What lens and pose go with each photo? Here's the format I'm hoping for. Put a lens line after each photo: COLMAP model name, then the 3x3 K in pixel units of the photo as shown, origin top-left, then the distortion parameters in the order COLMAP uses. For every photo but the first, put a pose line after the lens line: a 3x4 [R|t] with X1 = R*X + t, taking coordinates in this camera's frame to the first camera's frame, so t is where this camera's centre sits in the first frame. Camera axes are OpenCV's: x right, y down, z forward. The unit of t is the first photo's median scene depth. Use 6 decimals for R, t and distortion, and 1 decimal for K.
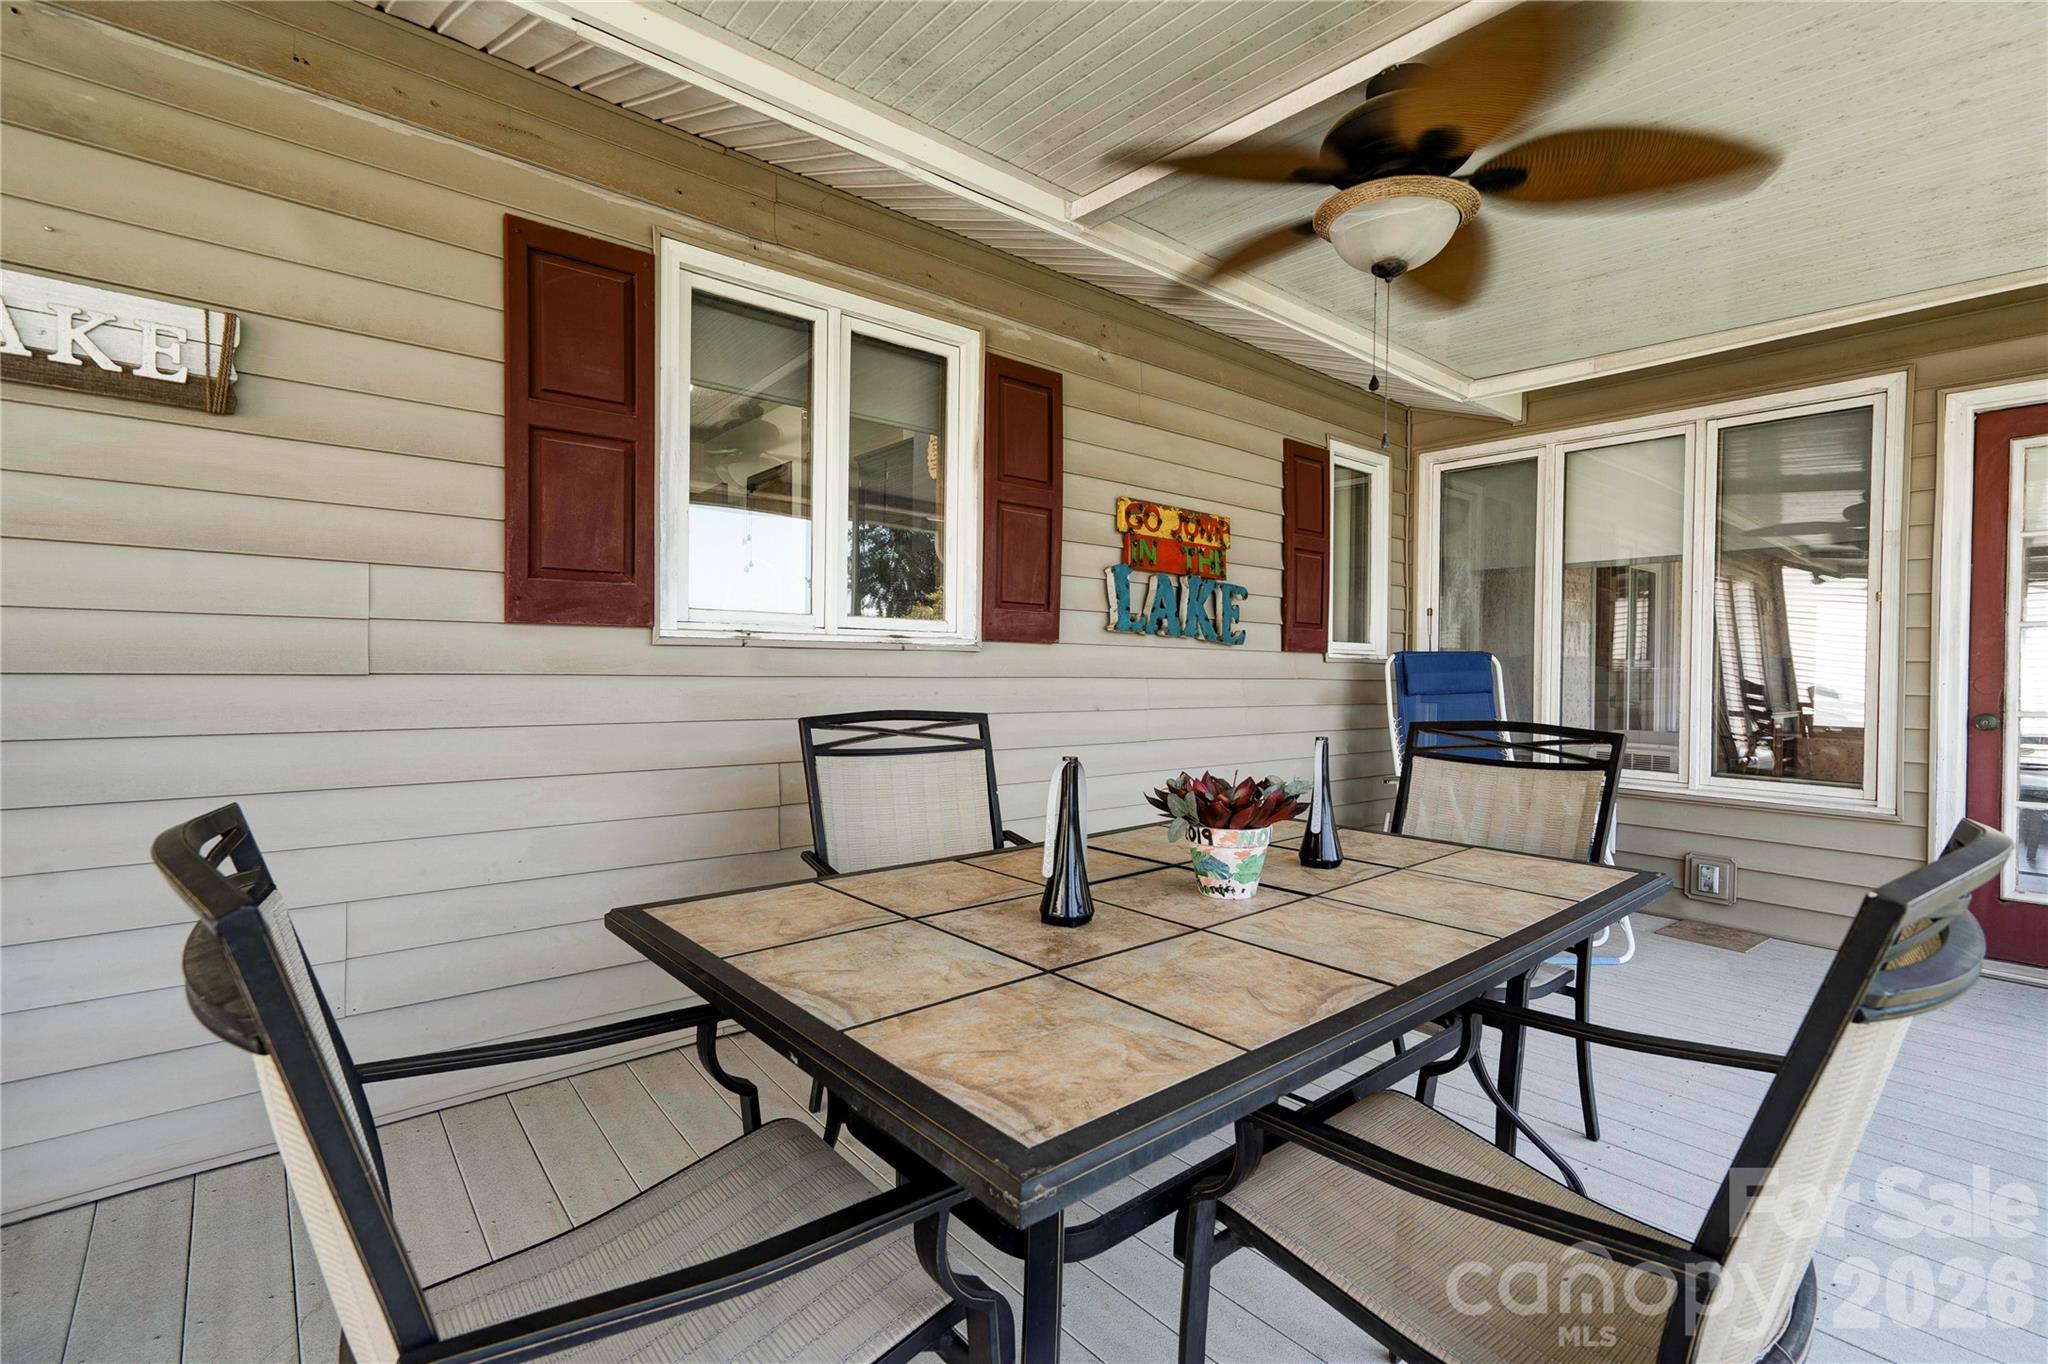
lens RADIAL K [[935.7, 0, 1019.3], [0, 935.7, 683.5], [0, 0, 1]] dist [-0.006279, 0.012563]
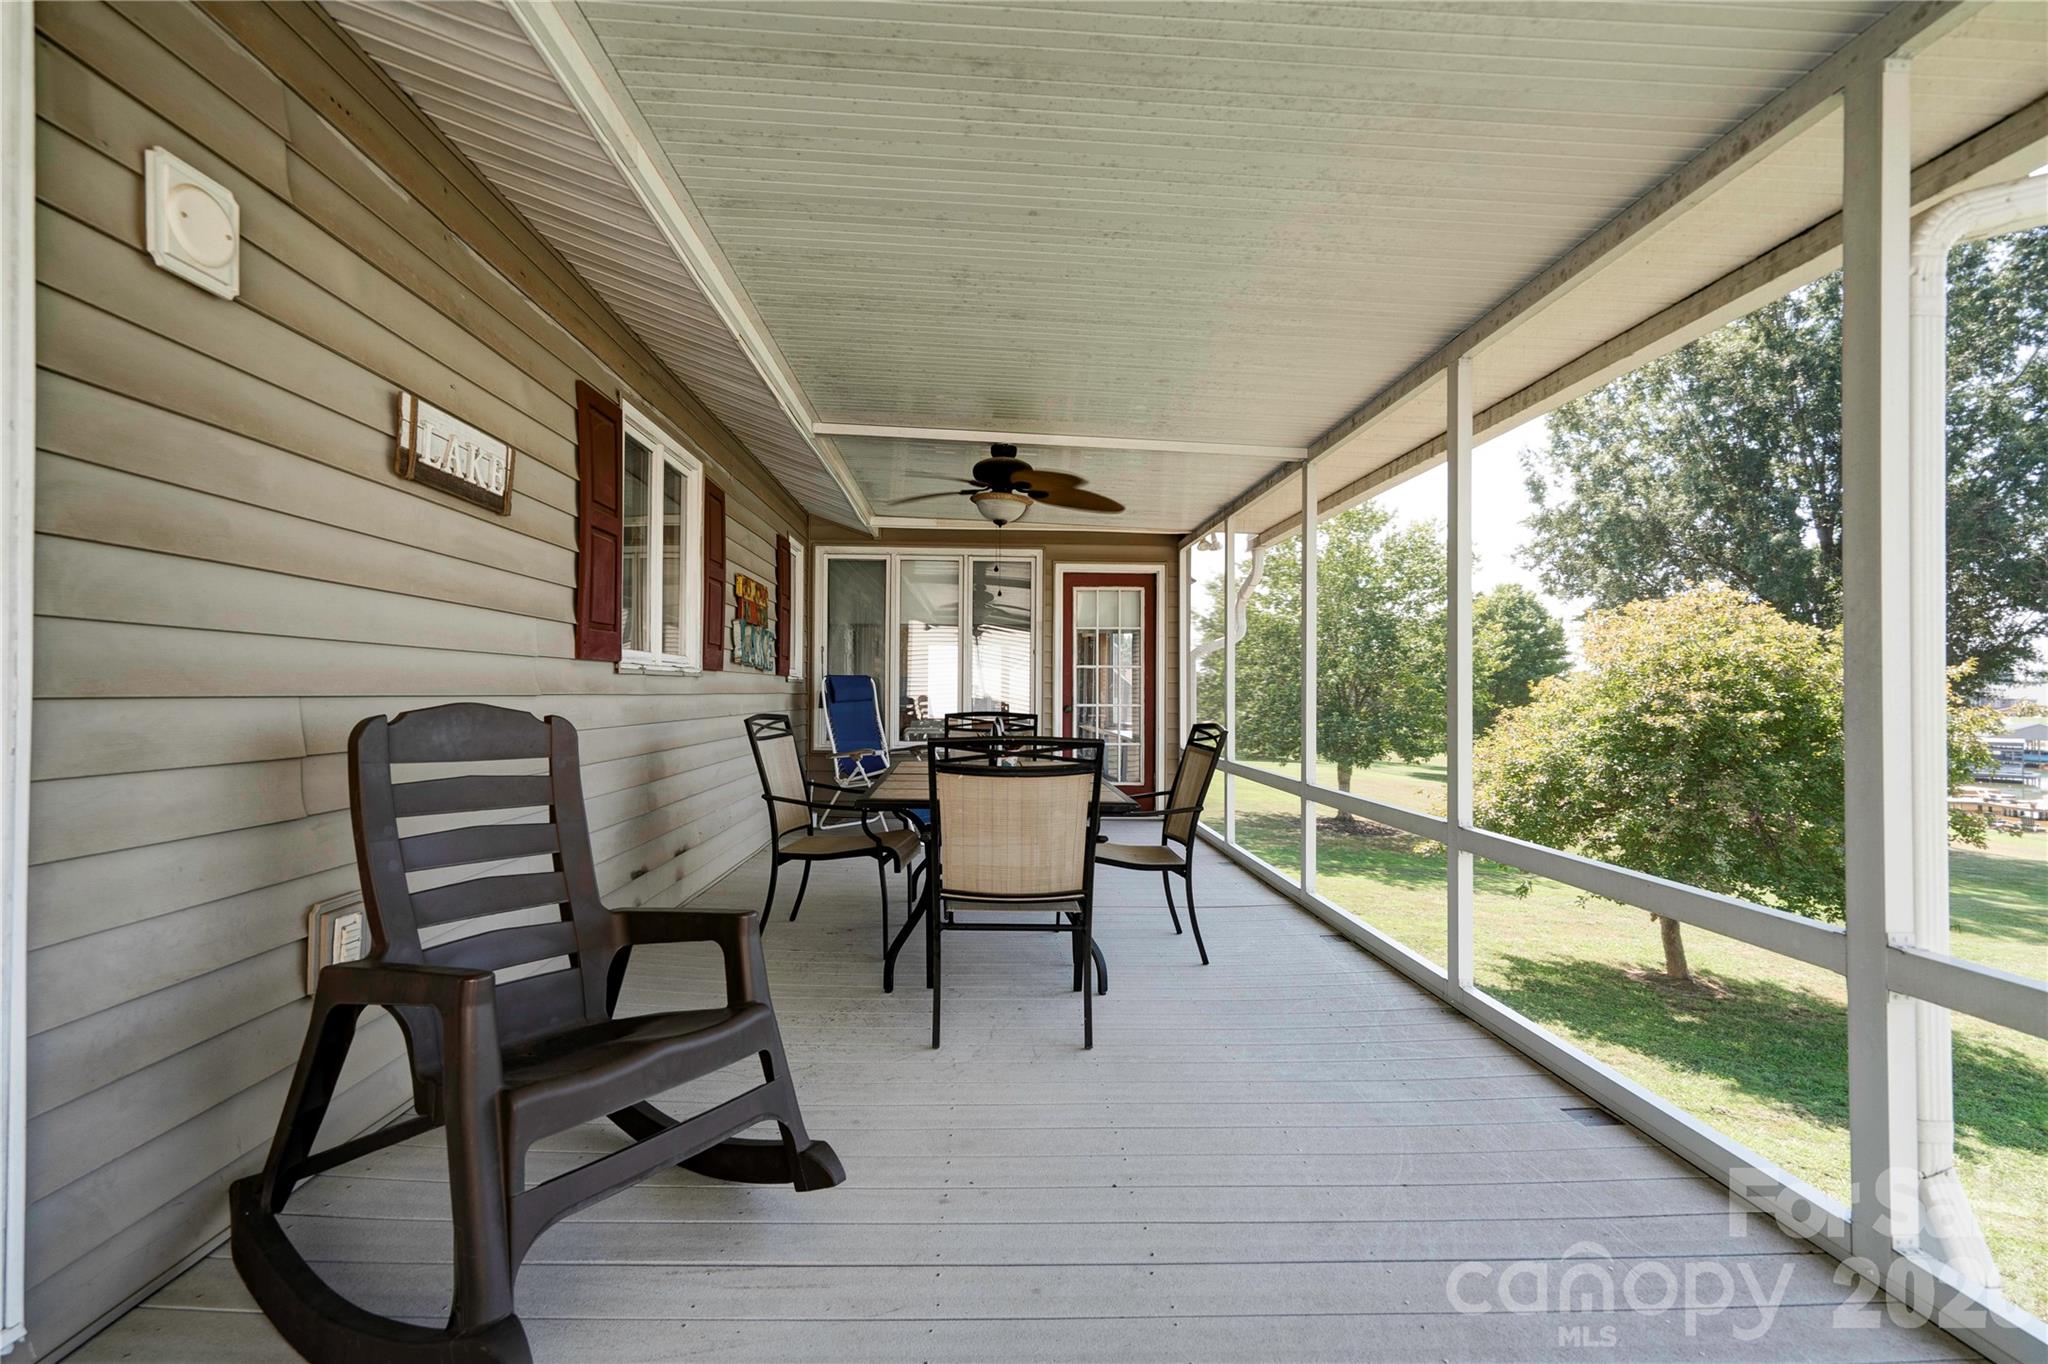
lens RADIAL K [[935.7, 0, 1026.8], [0, 935.7, 682.3], [0, 0, 1]] dist [-0.006279, 0.012563]
pose [[0.603938, 0.000078, 0.797031, -0.815091], [0.012736, 0.999871, -0.009748, -0.003217], [-0.796929, 0.016038, 0.603860, -0.276320]]
